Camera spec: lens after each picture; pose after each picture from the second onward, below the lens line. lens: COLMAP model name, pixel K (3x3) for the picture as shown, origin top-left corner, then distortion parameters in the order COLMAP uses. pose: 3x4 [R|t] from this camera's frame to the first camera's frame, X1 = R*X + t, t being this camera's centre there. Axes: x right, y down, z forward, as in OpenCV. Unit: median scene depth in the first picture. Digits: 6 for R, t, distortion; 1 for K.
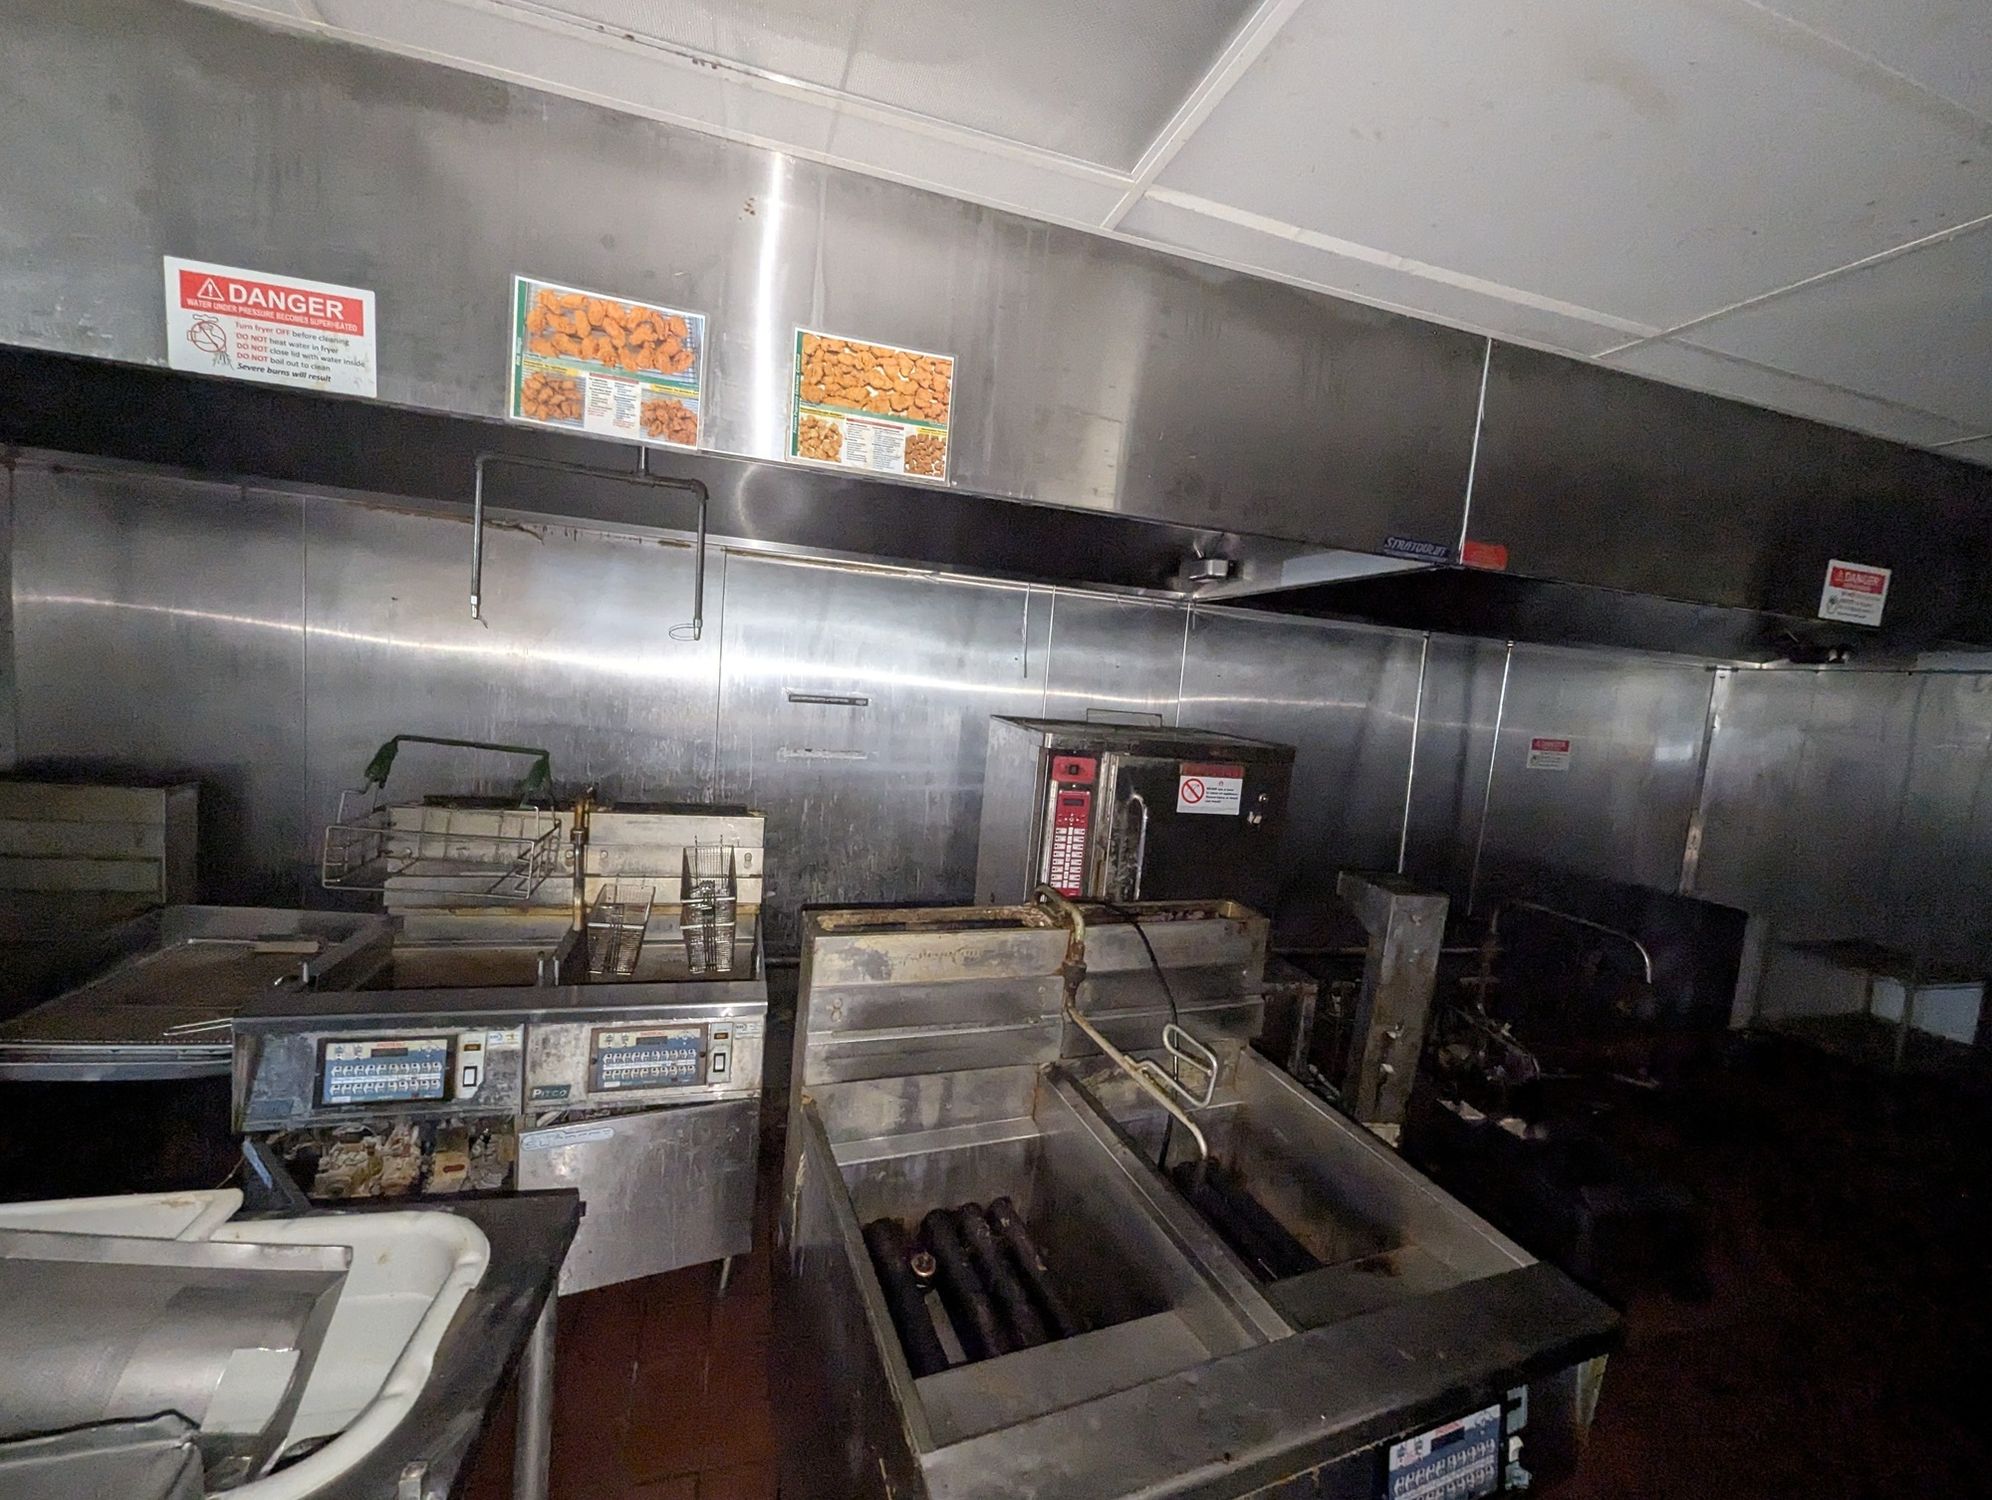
lens RADIAL K [[835.4, 0, 992.7], [0, 835.4, 760.7], [0, 0, 1]] dist [-0.000052, -0.000009]
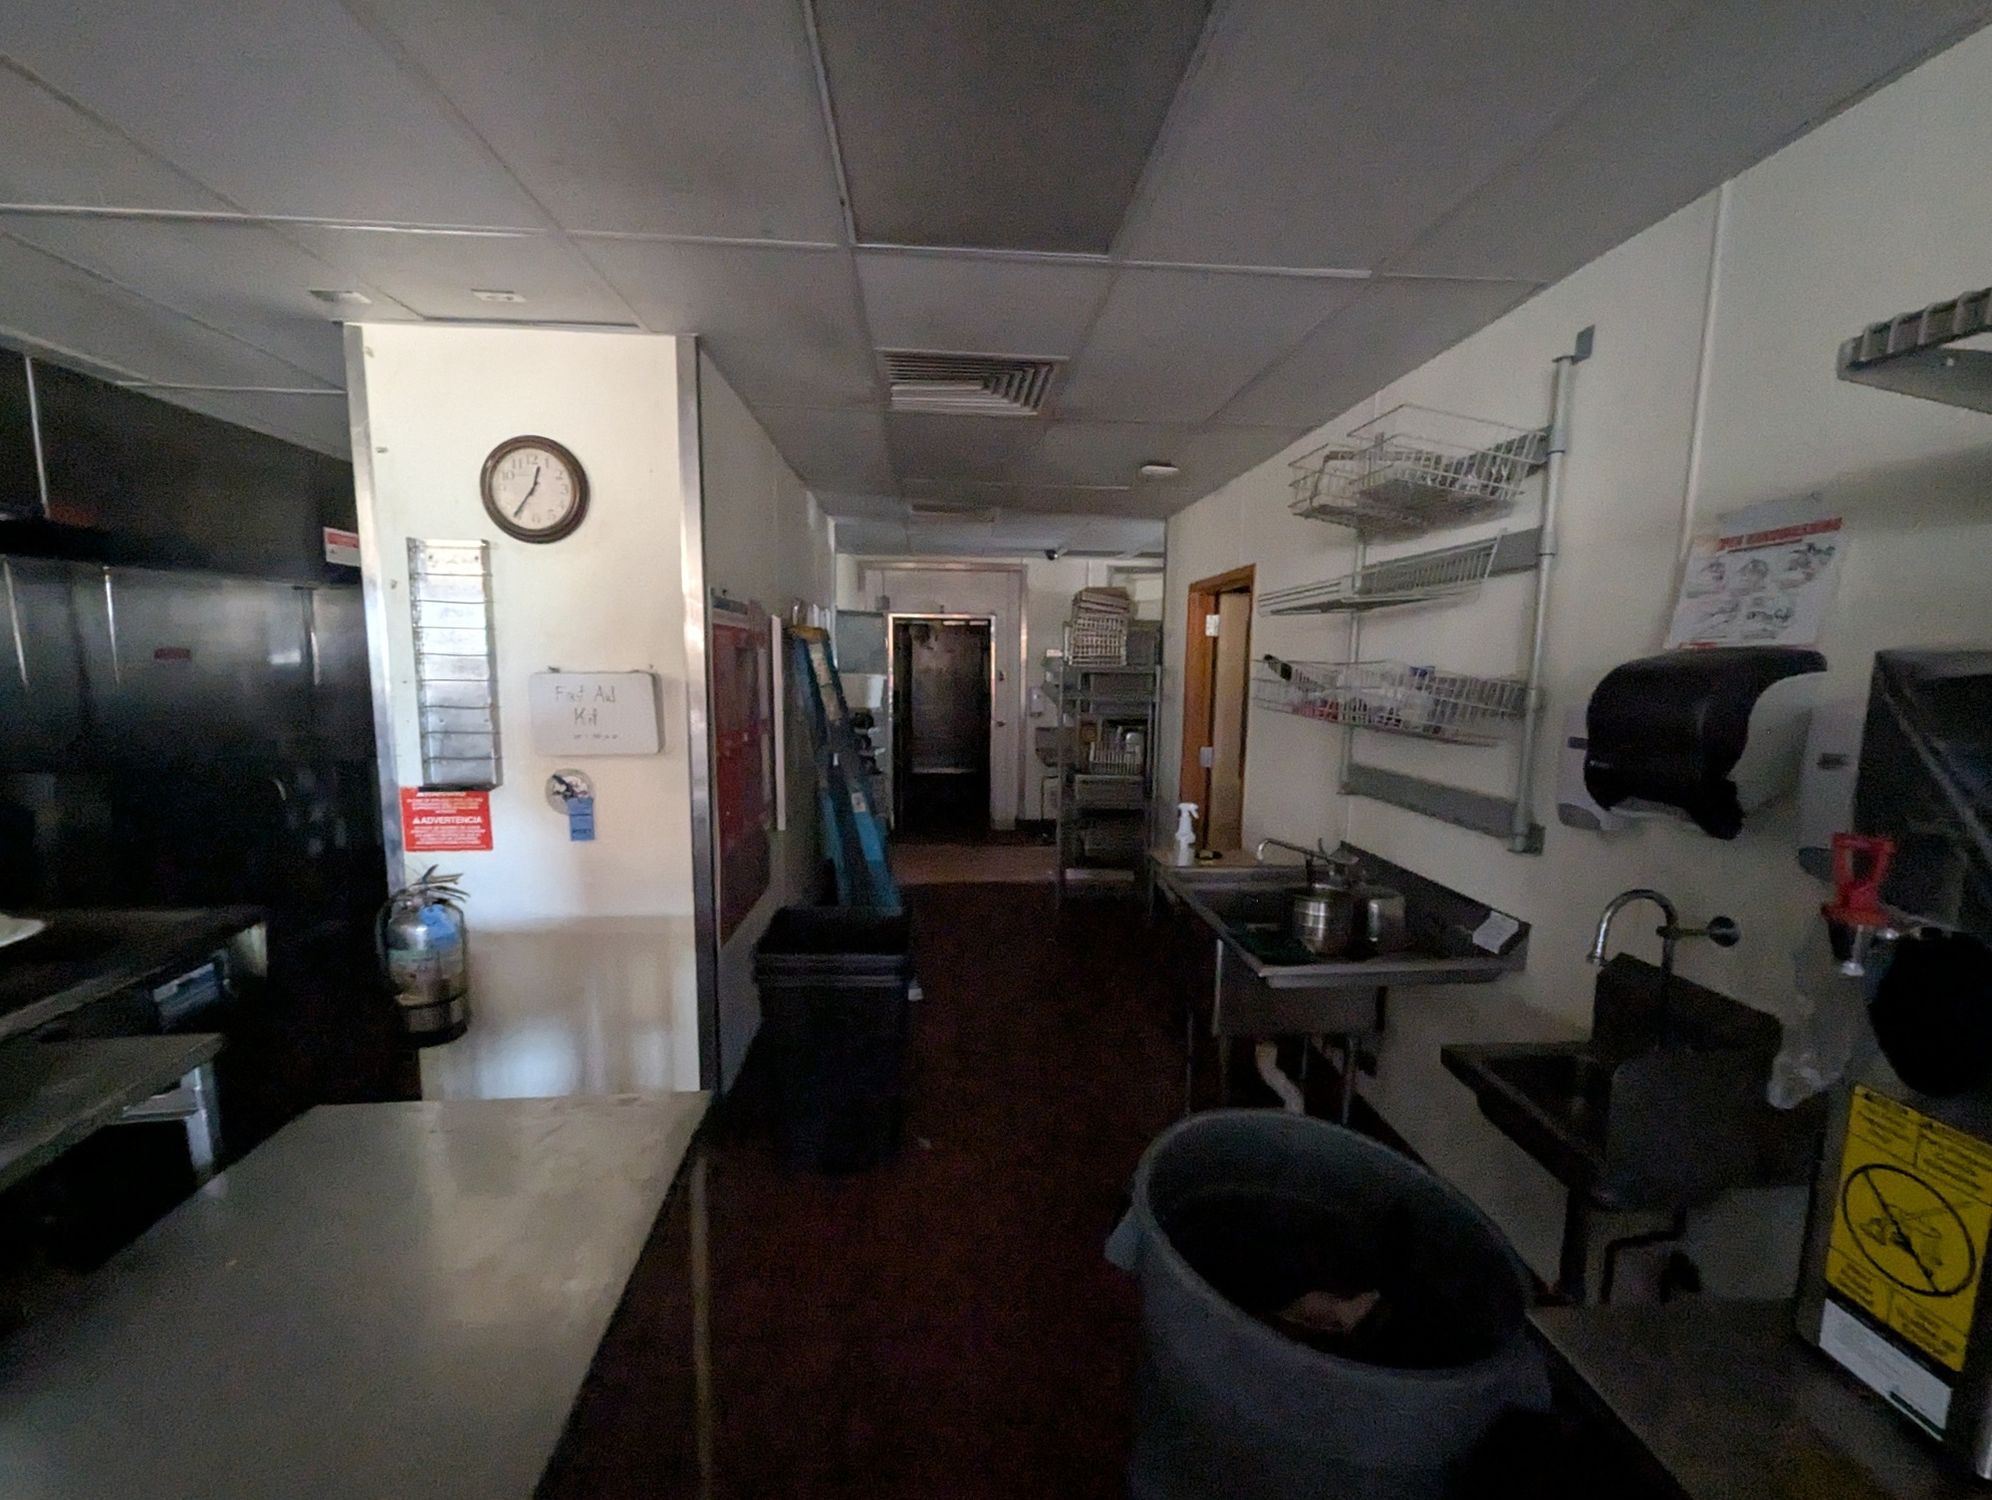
lens RADIAL K [[835.4, 0, 992.7], [0, 835.4, 760.7], [0, 0, 1]] dist [-0.000052, -0.000009]
pose [[0.213196, -0.190851, 0.958187, -0.439507], [0.109250, 0.979241, 0.170736, 0.094783], [-0.970882, 0.068282, 0.229621, -0.699837]]
